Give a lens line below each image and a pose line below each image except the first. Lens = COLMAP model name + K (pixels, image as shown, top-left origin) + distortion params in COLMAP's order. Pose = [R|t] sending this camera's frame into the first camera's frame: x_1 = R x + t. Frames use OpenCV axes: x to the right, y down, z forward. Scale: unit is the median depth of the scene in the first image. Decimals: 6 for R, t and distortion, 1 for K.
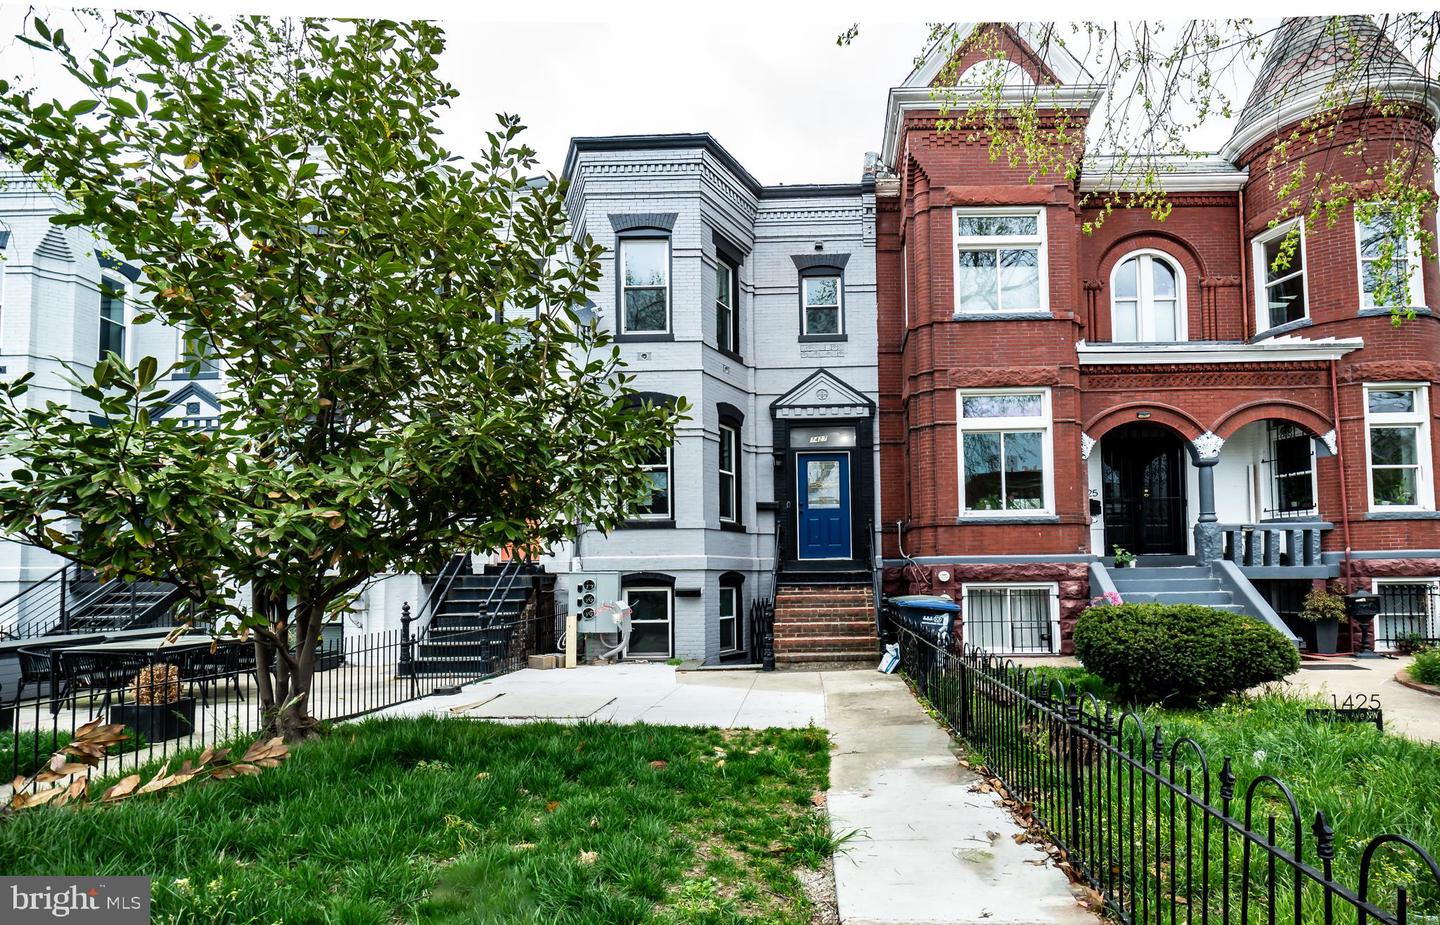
lens RADIAL K [[1705.7, 0, 720.0], [0, 1705.7, 462.5], [0, 0, 1]] dist [0.001657, 0.006605]
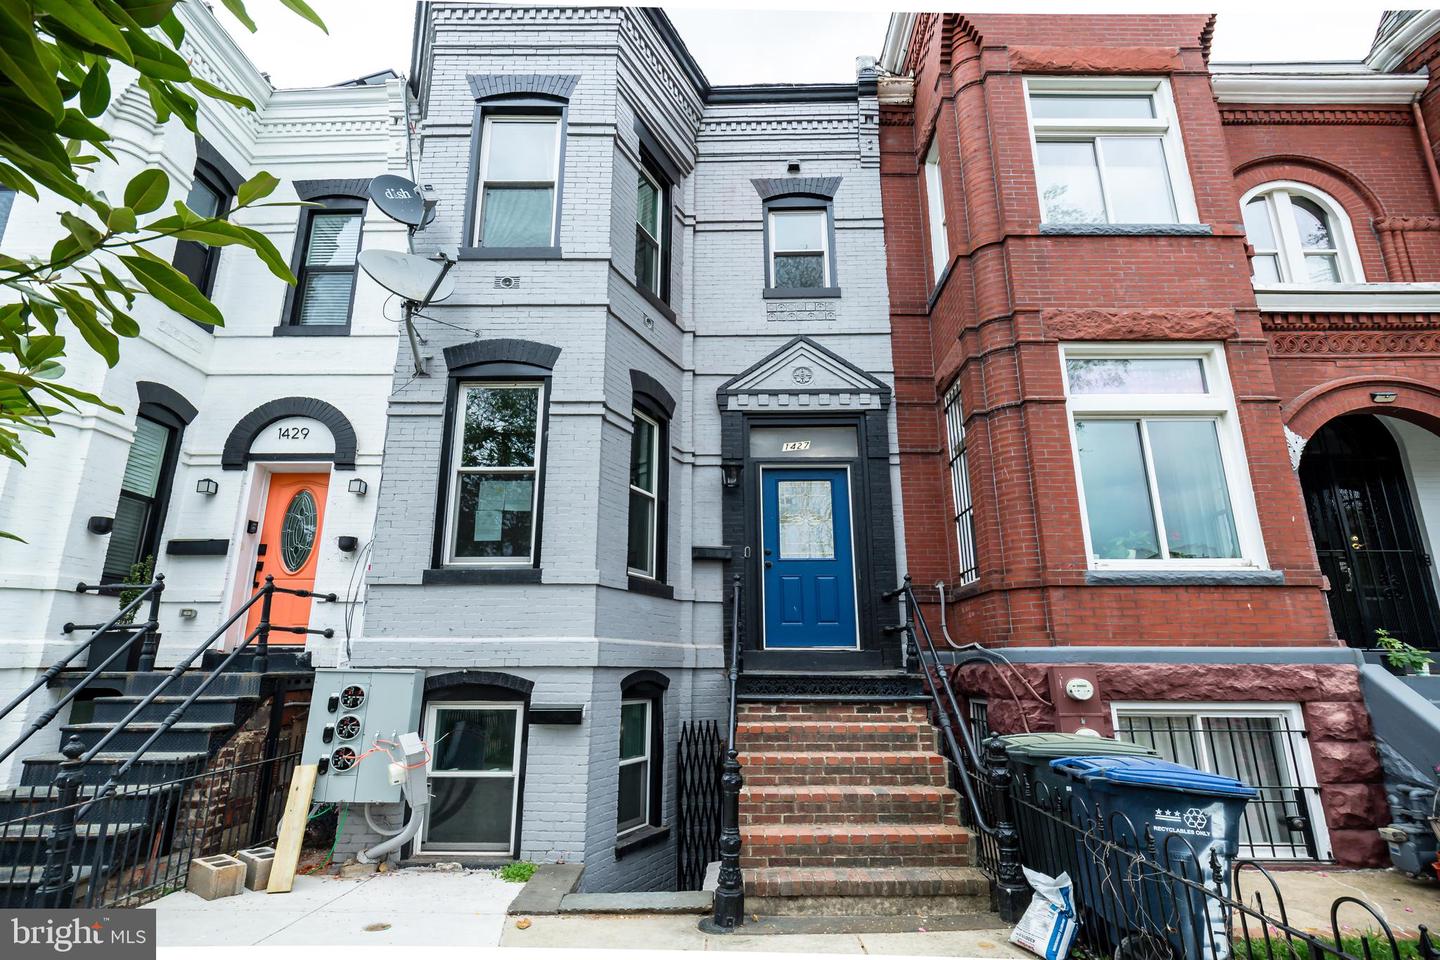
lens RADIAL K [[699.9, 0, 709.9], [0, 699.9, 474.2], [0, 0, 1]] dist [0.003684, 0.000696]
pose [[0.994110, 0.039199, 0.101041, 0.002321], [-0.020057, 0.982737, -0.183920, 0.043243], [-0.106506, 0.180810, 0.977734, 0.768289]]
